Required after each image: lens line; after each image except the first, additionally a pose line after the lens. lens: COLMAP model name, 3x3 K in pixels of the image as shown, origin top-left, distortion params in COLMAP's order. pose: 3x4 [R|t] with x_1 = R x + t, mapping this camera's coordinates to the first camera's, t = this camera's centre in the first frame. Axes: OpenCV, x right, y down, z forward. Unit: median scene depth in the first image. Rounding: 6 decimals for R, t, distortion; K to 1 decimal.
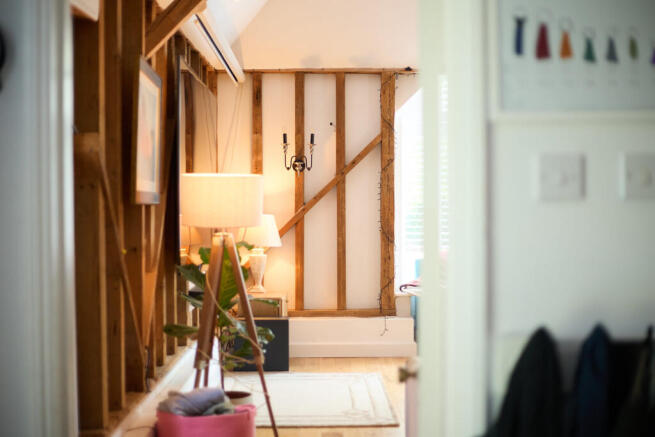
lens RADIAL K [[955.9, 0, 327.2], [0, 955.9, 218.2], [0, 0, 1]] dist [-0.104911, 0.000000]
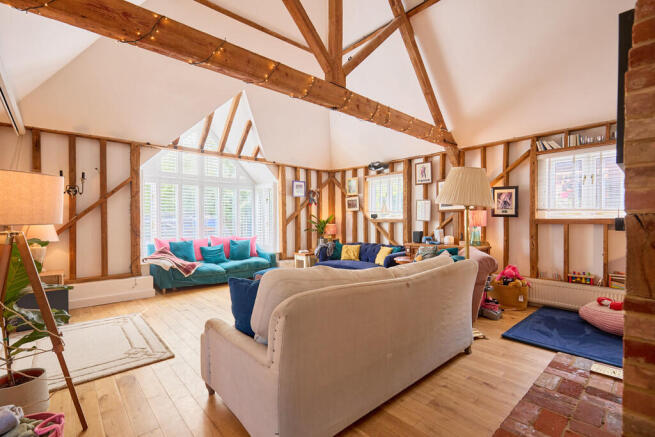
lens RADIAL K [[301.4, 0, 325.7], [0, 301.4, 223.4], [0, 0, 1]] dist [0.005641, 0.000094]
pose [[0.757890, -0.005769, 0.652357, -0.038902], [0.012171, 0.999912, -0.005298, 0.007955], [-0.652269, 0.011956, 0.757894, 0.319129]]
